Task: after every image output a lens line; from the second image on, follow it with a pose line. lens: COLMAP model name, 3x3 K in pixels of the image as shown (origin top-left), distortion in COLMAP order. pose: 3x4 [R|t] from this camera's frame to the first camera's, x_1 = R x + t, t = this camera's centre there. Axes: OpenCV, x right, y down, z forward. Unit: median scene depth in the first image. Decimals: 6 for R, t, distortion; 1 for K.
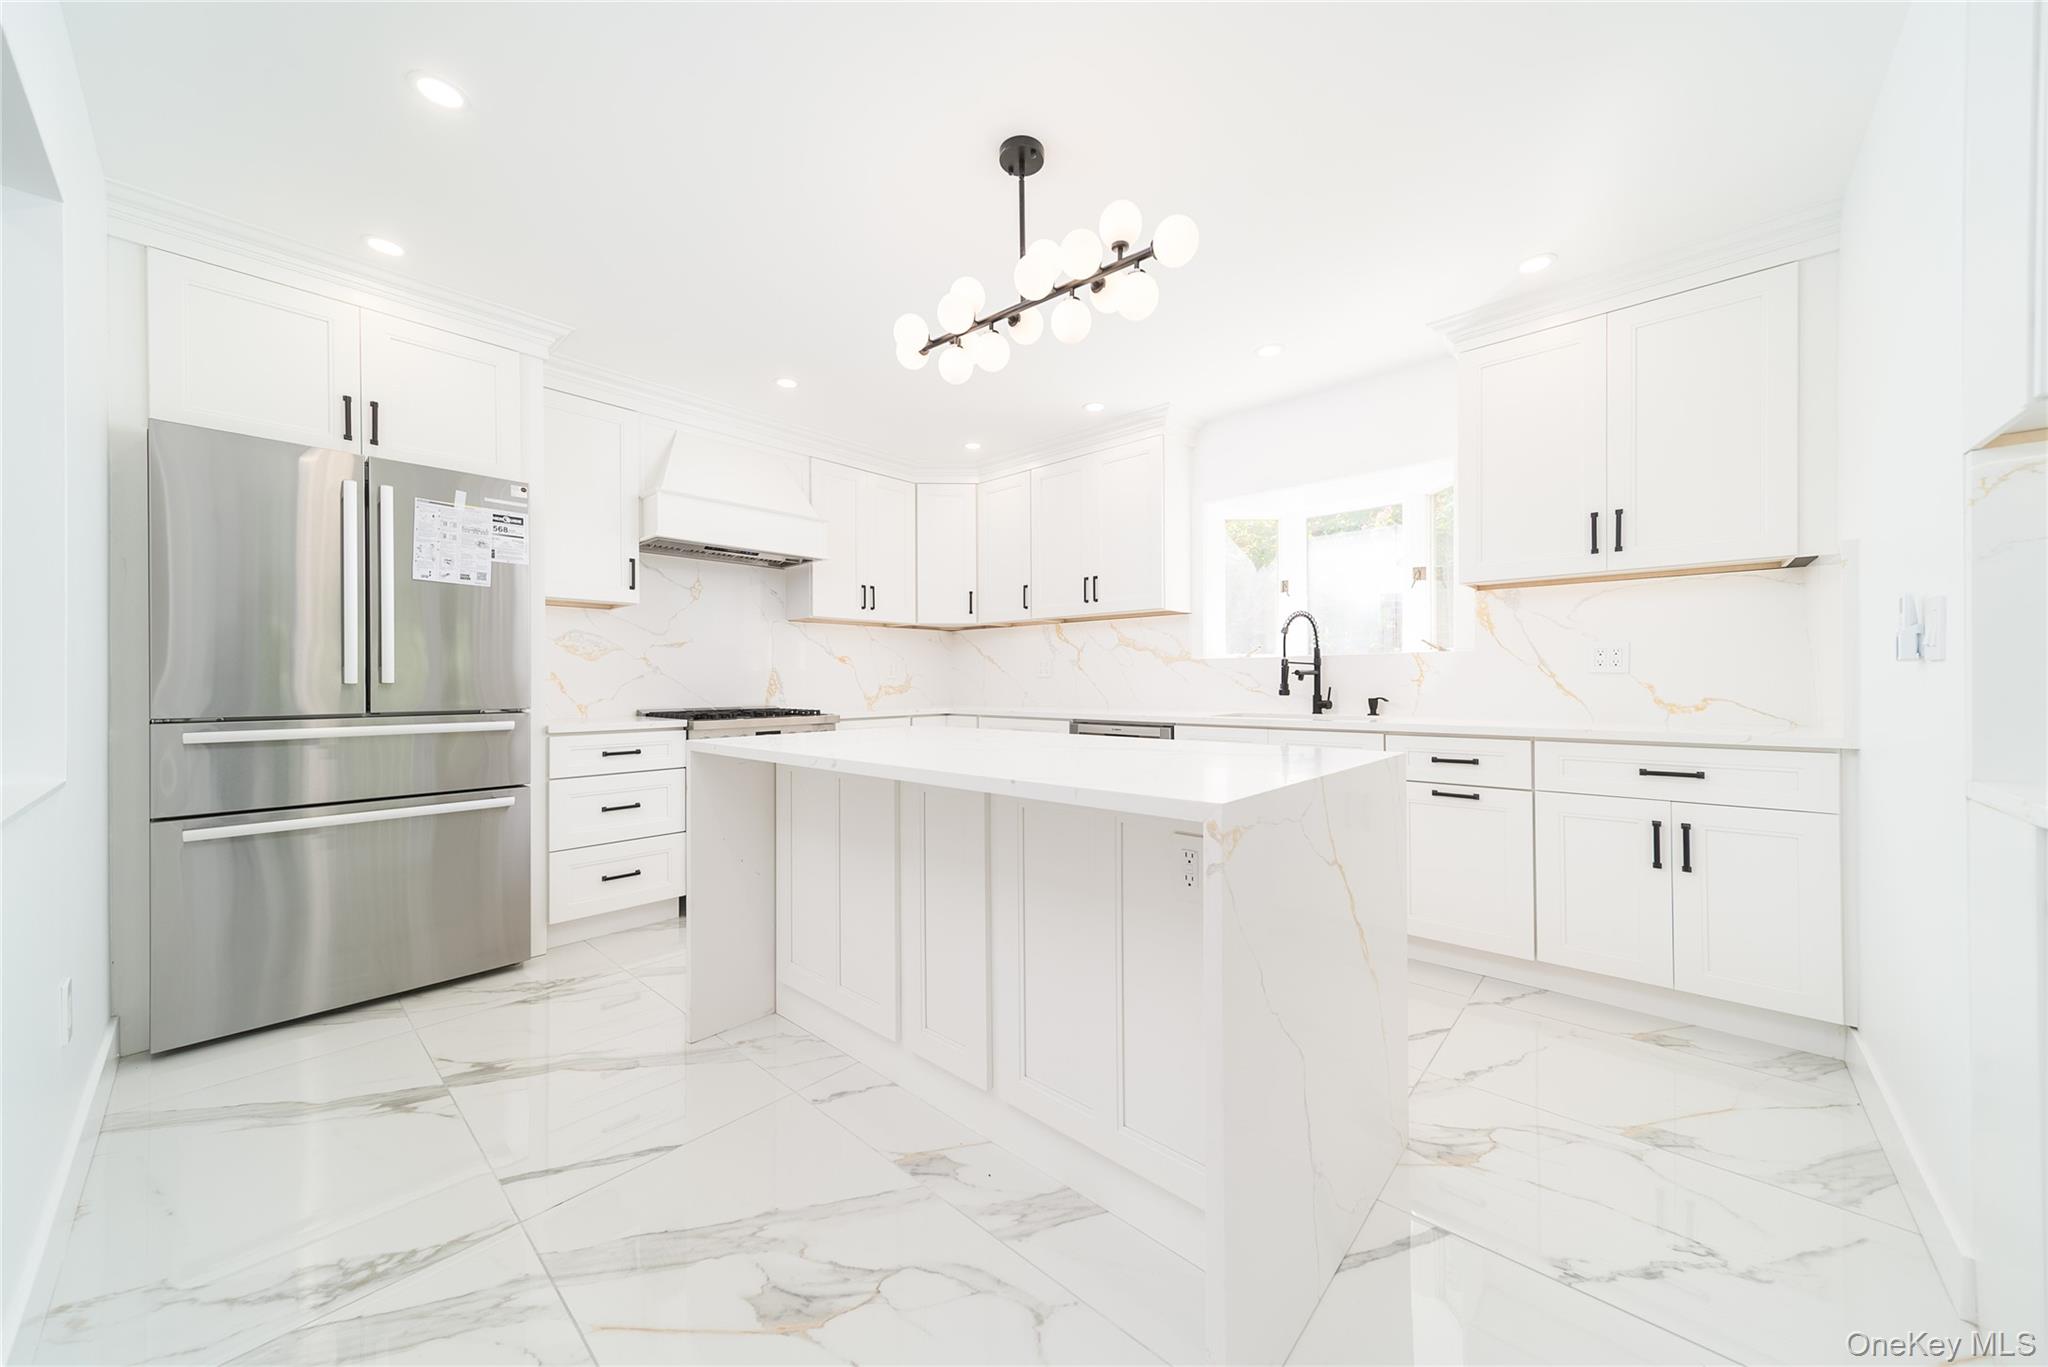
lens RADIAL K [[722.3, 0, 1018.6], [0, 722.3, 681.5], [0, 0, 1]] dist [0.008746, -0.000272]
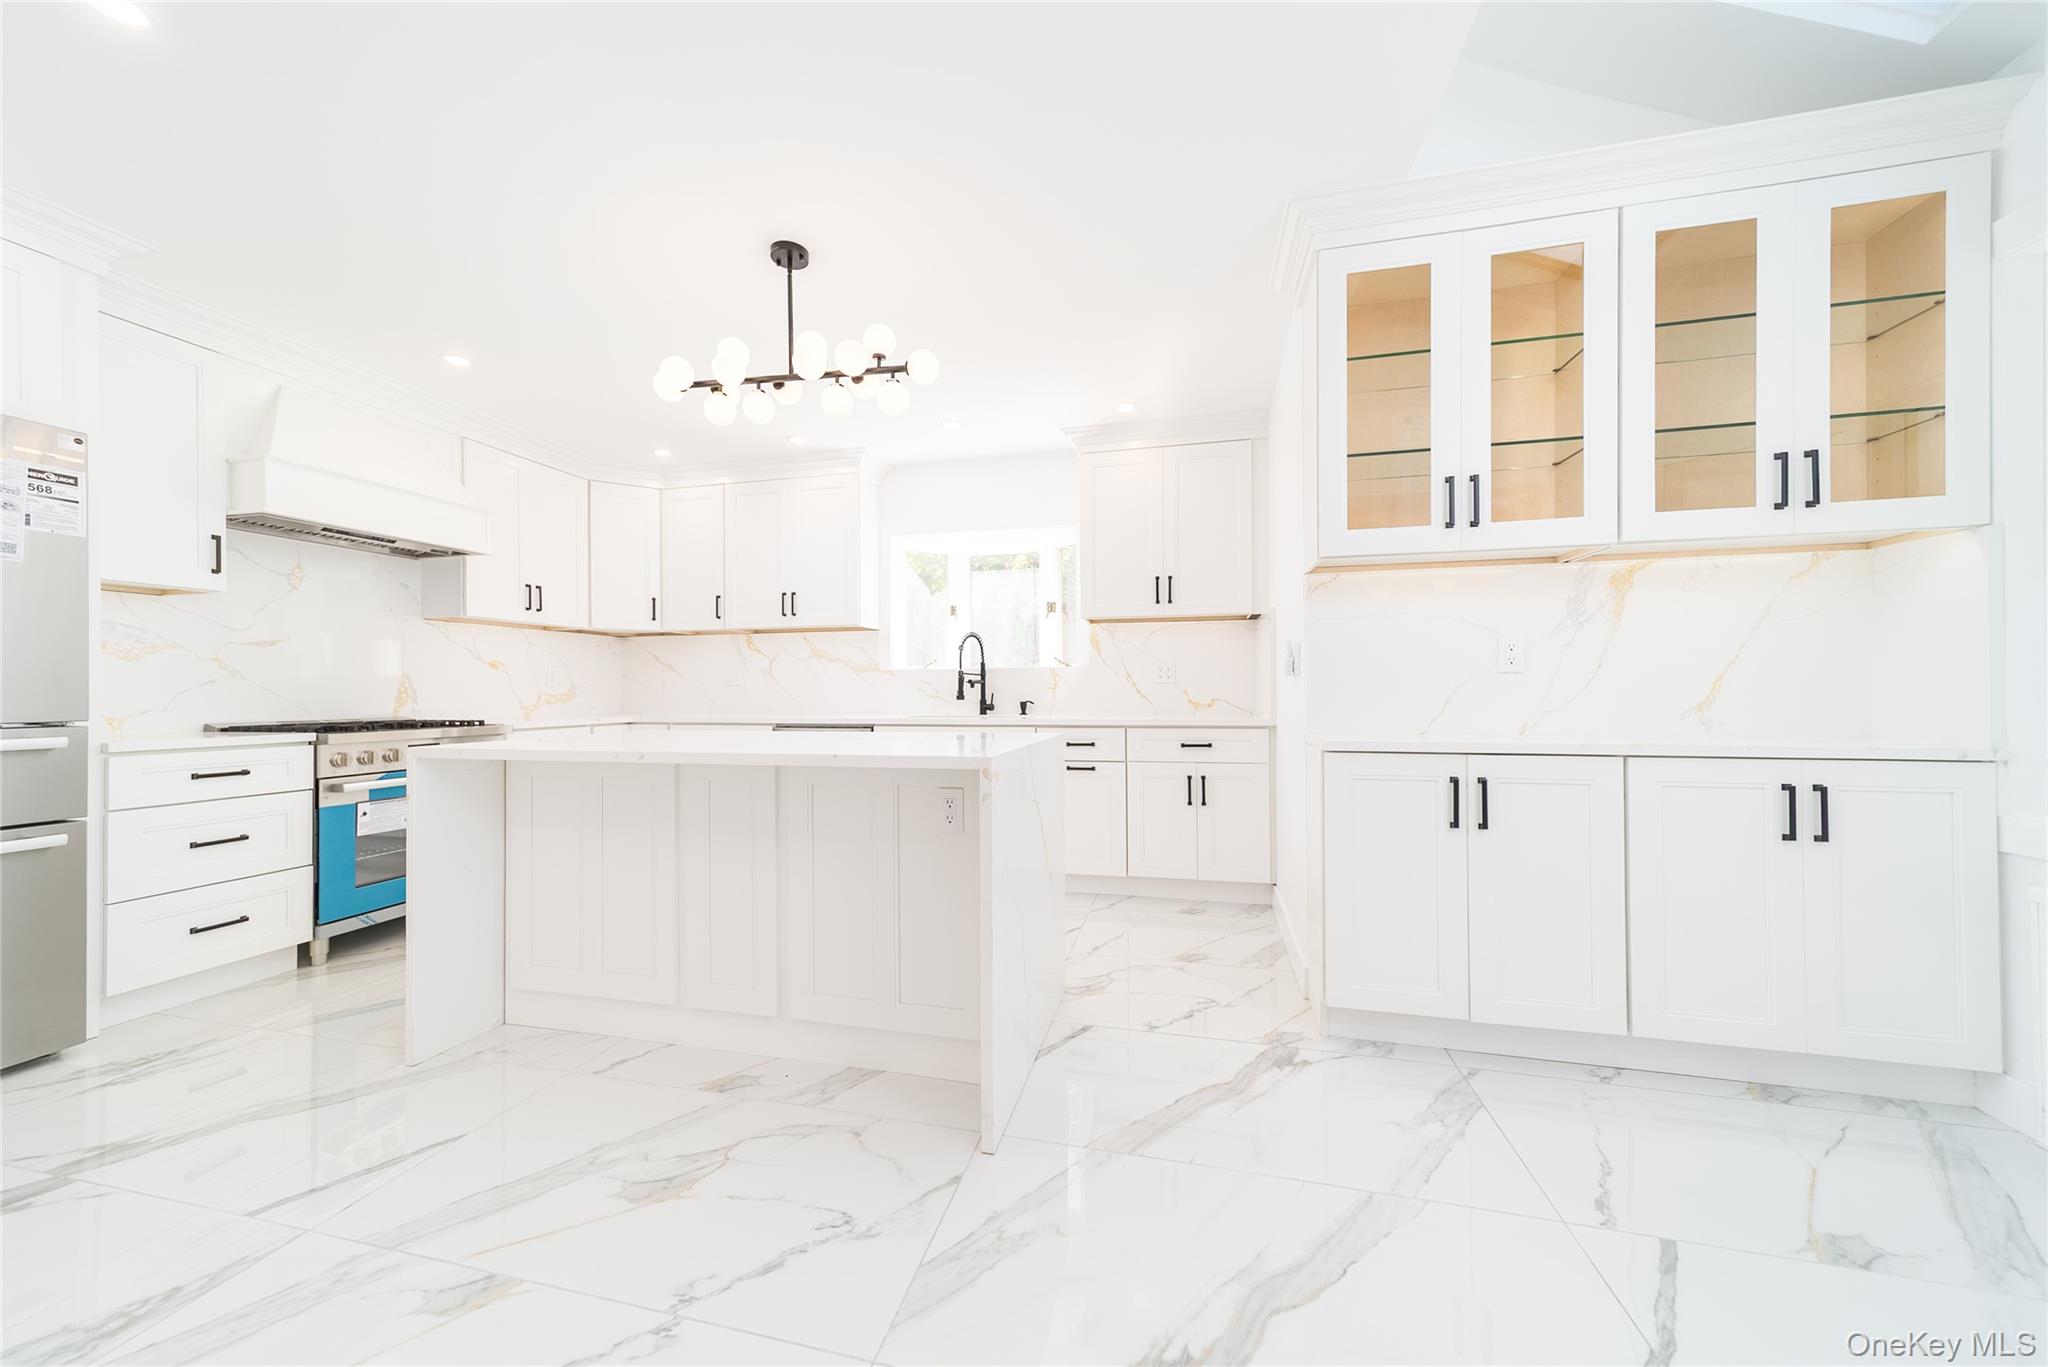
lens RADIAL K [[722.3, 0, 1025.5], [0, 722.3, 689.7], [0, 0, 1]] dist [0.008746, -0.000272]
pose [[0.877228, 0.000376, 0.480074, -0.177349], [0.001407, 0.999993, -0.003354, 0.008122], [-0.480072, 0.003618, 0.877222, -0.194722]]
